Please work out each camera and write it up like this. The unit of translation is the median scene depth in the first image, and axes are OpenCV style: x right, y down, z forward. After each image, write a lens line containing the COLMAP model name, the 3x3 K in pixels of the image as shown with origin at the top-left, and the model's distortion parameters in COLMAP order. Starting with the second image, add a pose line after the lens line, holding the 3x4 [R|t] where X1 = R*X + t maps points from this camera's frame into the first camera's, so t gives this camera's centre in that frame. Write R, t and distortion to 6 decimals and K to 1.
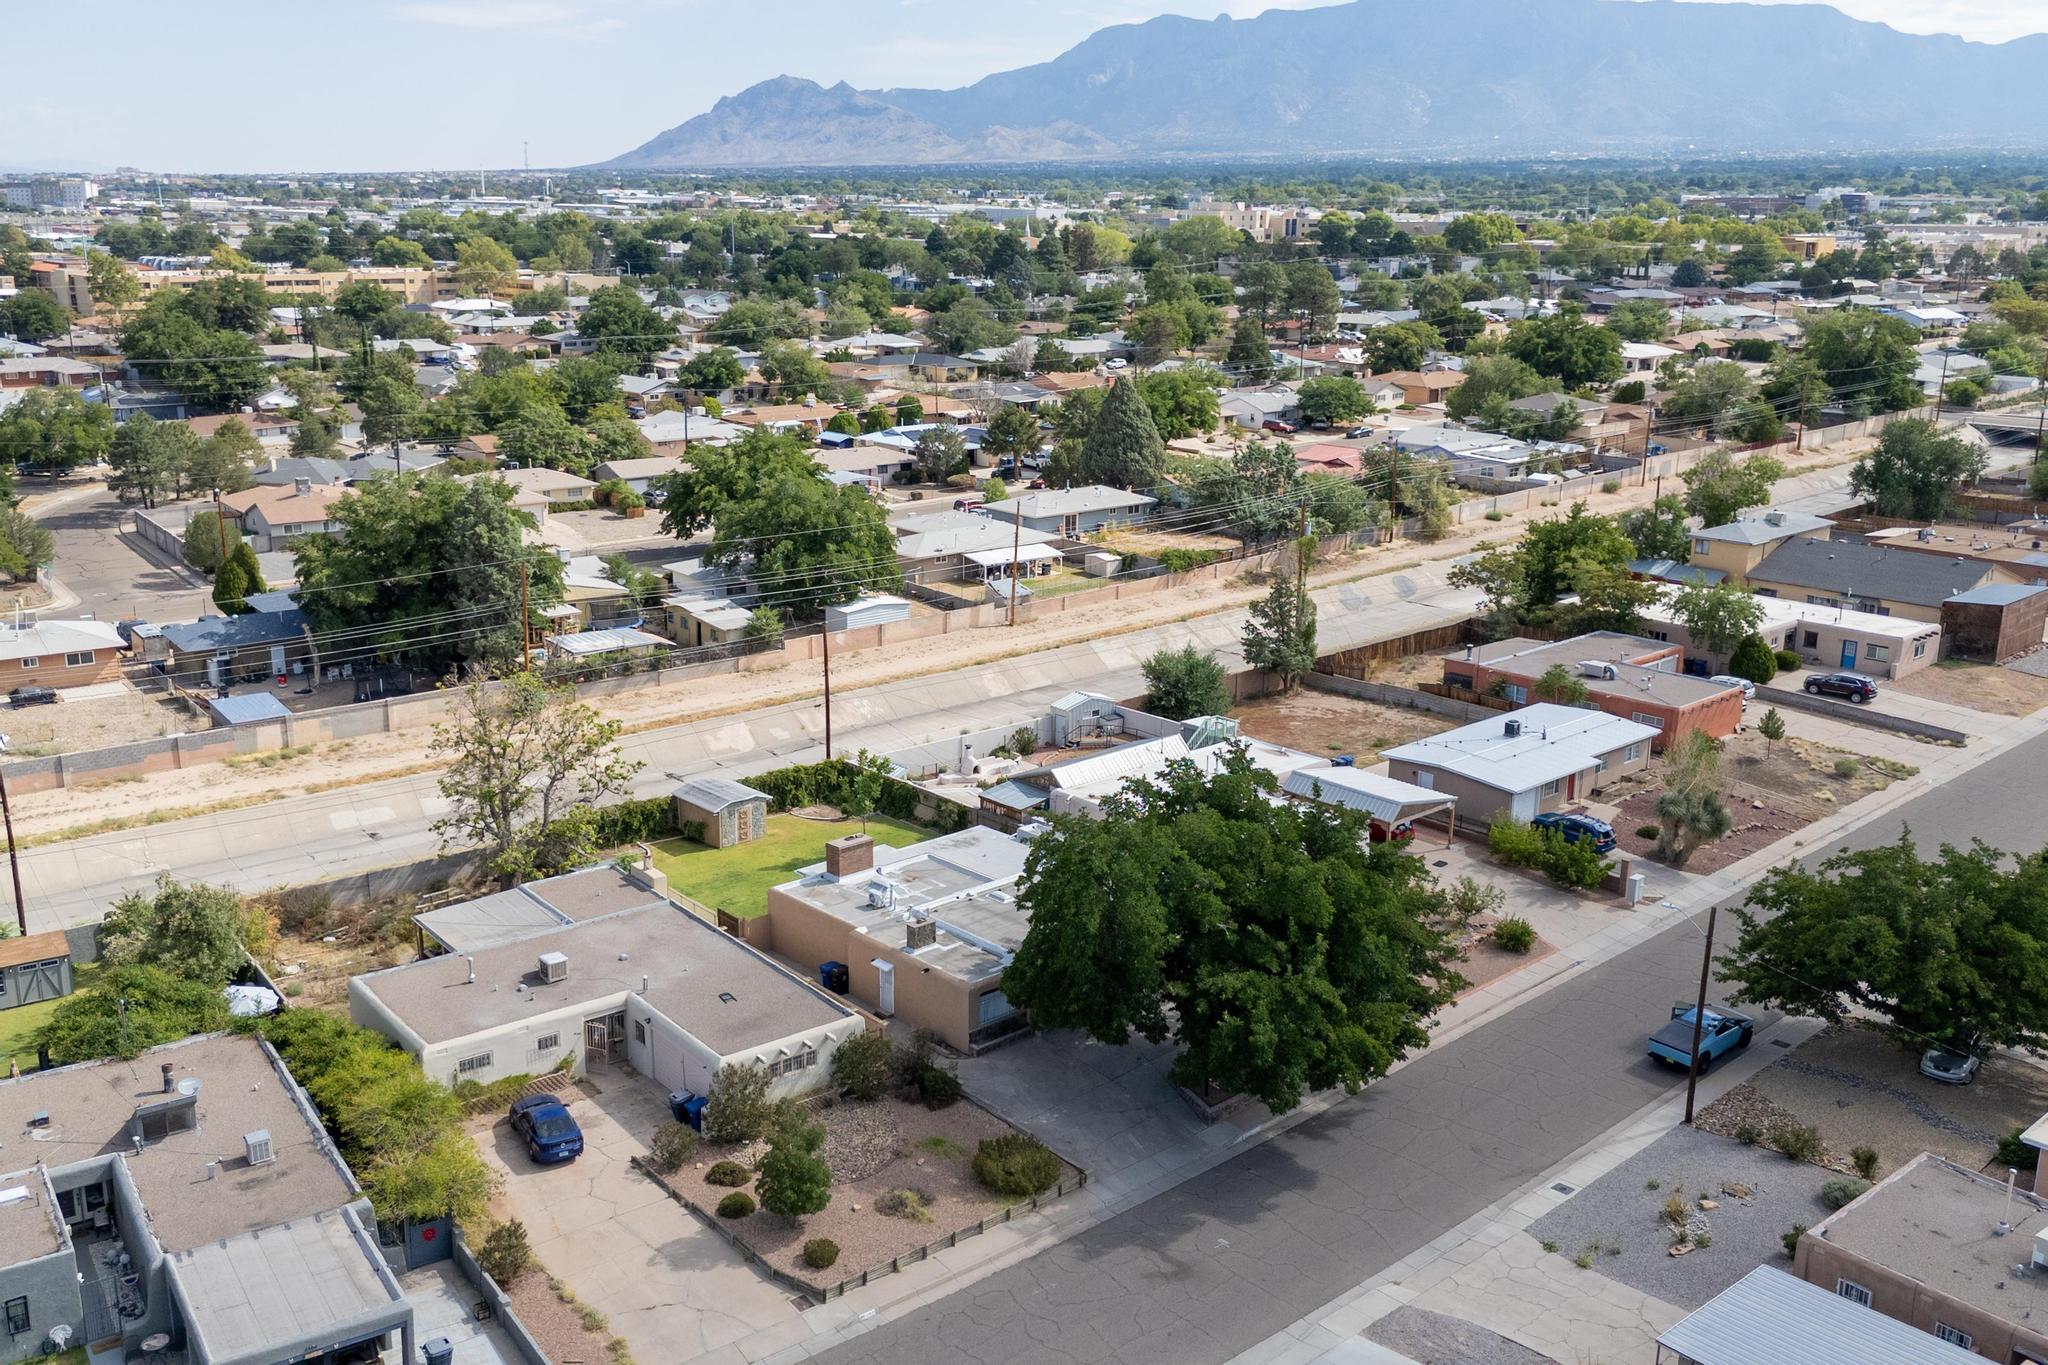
lens RADIAL K [[1770.6, 0, 1024.0], [0, 1770.6, 682.5], [0, 0, 1]] dist [0.107675, -0.169637]
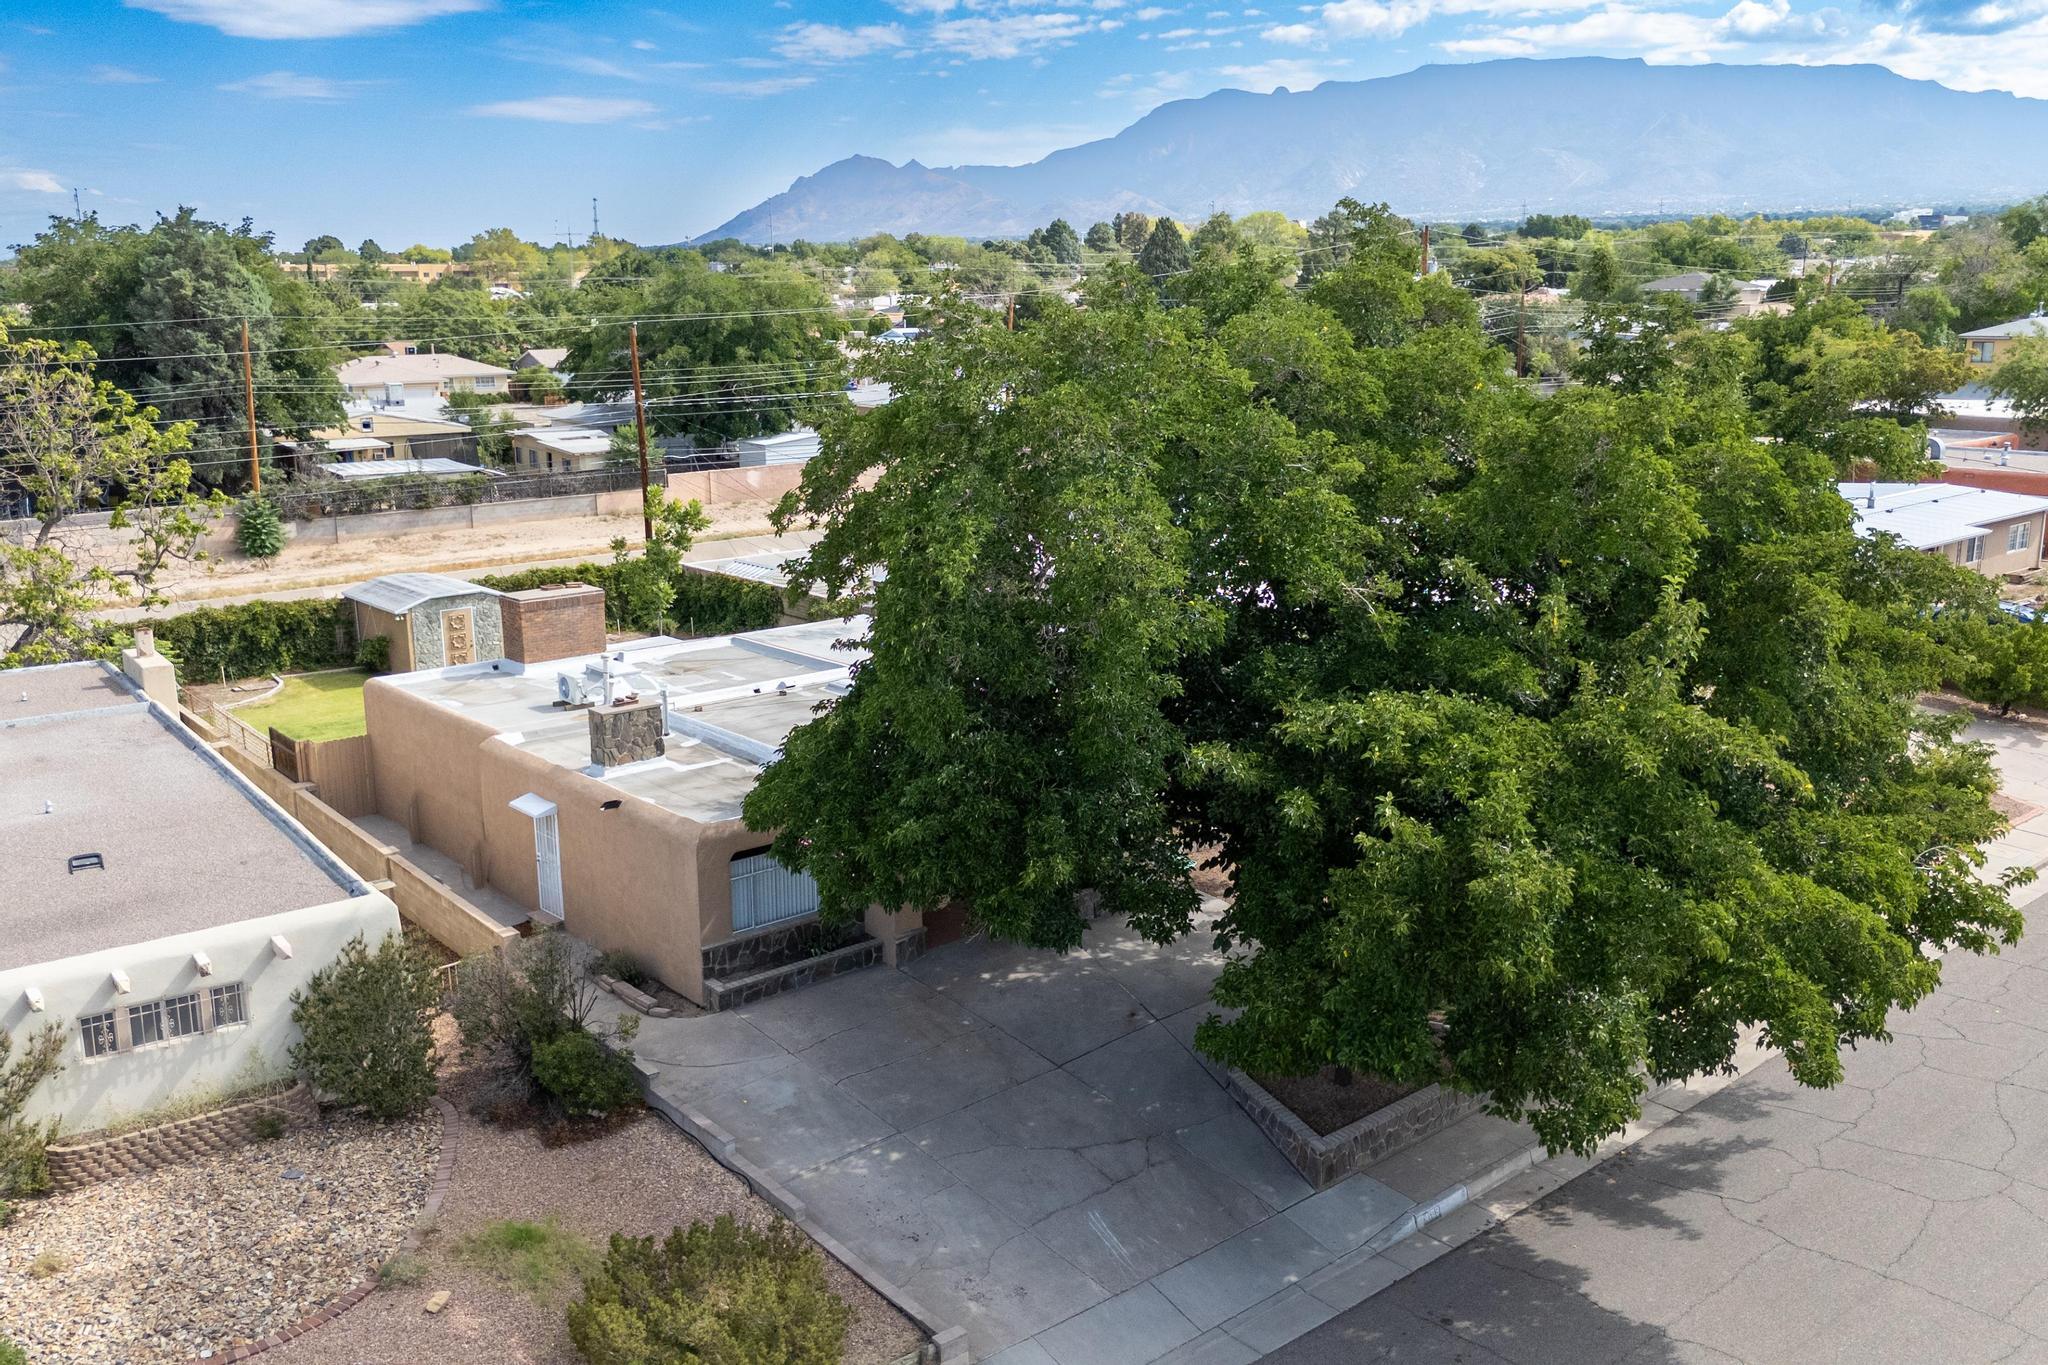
lens RADIAL K [[1770.6, 0, 1024.0], [0, 1770.6, 682.5], [0, 0, 1]] dist [0.107675, -0.169637]
pose [[0.999325, -0.008660, -0.035707, 0.039240], [0.007823, 0.999693, -0.023506, 0.103960], [0.035899, 0.023211, 0.999086, 0.426994]]
